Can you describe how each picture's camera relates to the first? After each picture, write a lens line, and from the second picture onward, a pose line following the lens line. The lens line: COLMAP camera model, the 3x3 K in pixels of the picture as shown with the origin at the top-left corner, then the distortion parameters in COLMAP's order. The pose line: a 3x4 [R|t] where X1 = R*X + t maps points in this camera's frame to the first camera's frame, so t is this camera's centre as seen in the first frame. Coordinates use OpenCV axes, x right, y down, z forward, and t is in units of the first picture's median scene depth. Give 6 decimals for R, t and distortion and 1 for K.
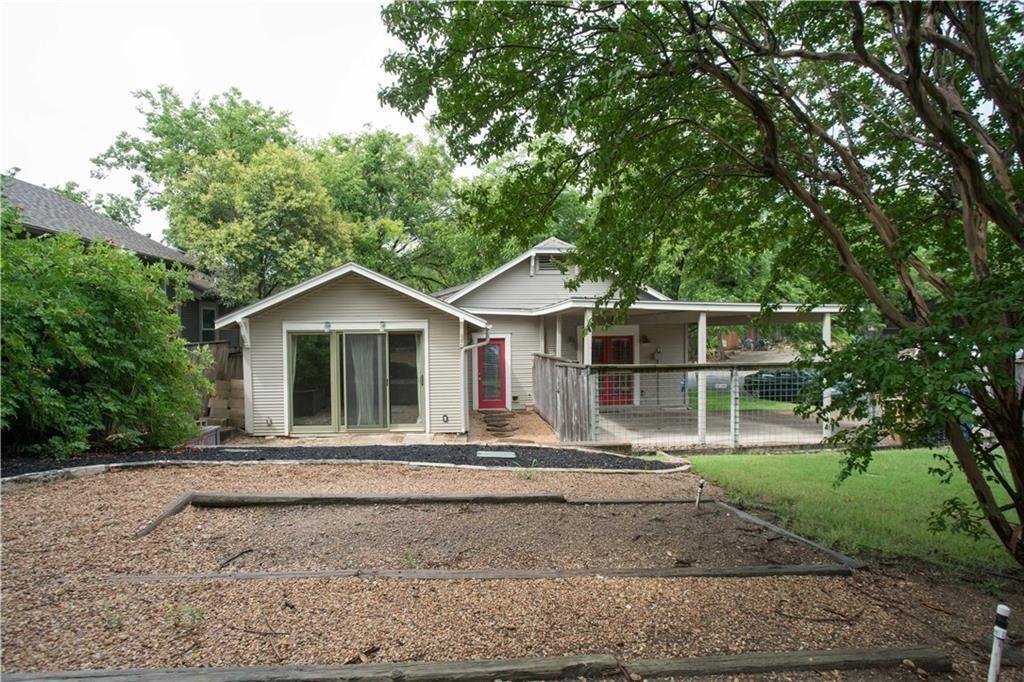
lens RADIAL K [[526.7, 0, 507.6], [0, 526.7, 335.2], [0, 0, 1]] dist [-0.061717, 0.032457]
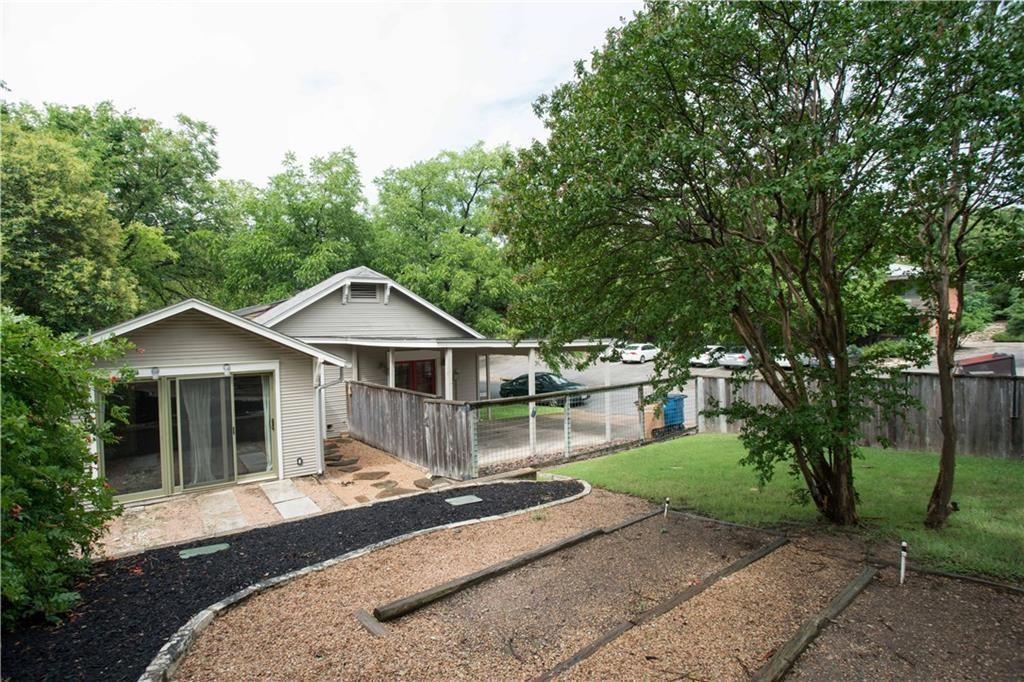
lens RADIAL K [[511.9, 0, 512.0], [0, 511.9, 341.0], [0, 0, 1]] dist [-0.071333, 0.034884]
pose [[0.838119, -0.014453, 0.545296, -0.296553], [0.007409, 0.999858, 0.015114, -0.074429], [-0.545438, -0.008627, 0.838107, 0.014216]]
